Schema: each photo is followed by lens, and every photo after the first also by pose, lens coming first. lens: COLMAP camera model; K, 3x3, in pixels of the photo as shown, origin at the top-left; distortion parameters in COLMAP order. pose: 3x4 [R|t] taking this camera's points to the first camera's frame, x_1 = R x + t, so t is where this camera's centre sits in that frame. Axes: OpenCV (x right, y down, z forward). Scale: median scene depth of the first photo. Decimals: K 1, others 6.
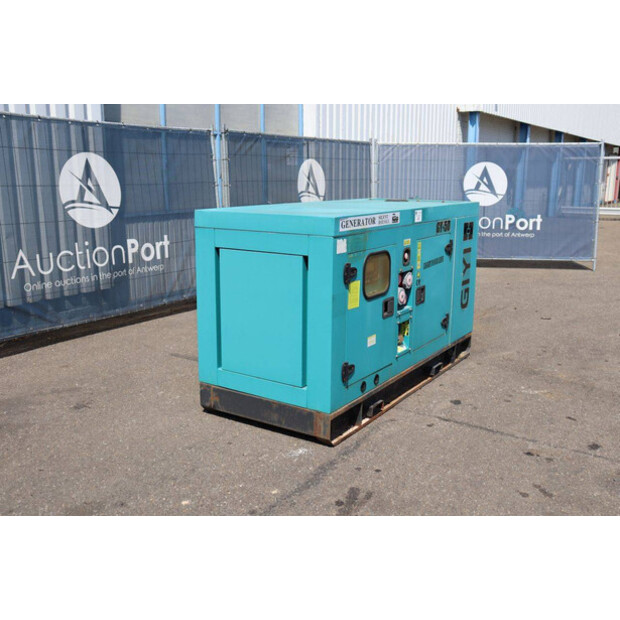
lens RADIAL K [[630.6, 0, 310.0], [0, 630.6, 310.0], [0, 0, 1]] dist [-0.042033, 0.008734]
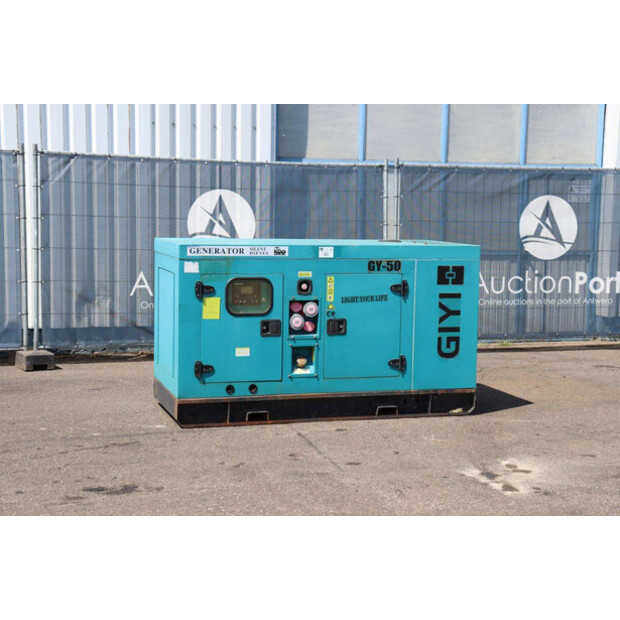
lens RADIAL K [[1072.9, 0, 310.0], [0, 1072.9, 310.0], [0, 0, 1]] dist [0.197435, 0.112905]
pose [[0.779429, 0.074441, -0.622052, 1.120641], [-0.148754, 0.986511, -0.068331, 0.069664], [0.608574, 0.145792, 0.779988, -0.392356]]
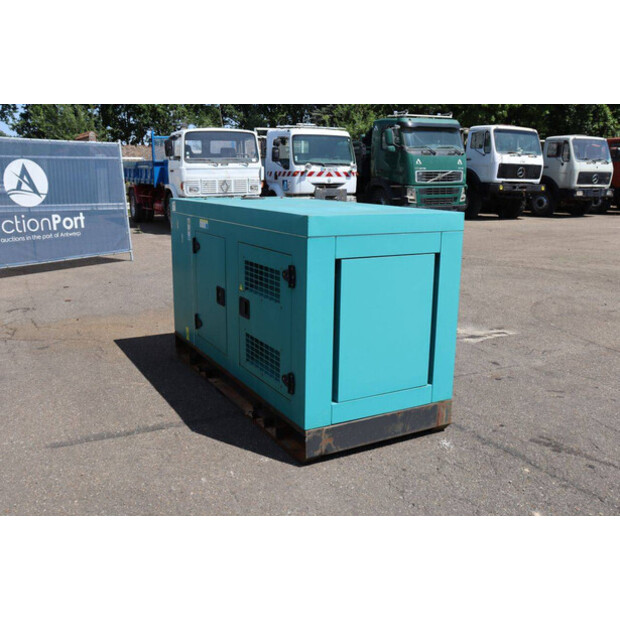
lens RADIAL K [[600.5, 0, 310.0], [0, 600.5, 310.0], [0, 0, 1]] dist [-0.061450, 0.012821]
pose [[0.467928, -0.193298, 0.862368, -0.656144], [0.180700, 0.976099, 0.120740, -0.103691], [-0.865096, 0.099332, 0.491673, 0.497693]]
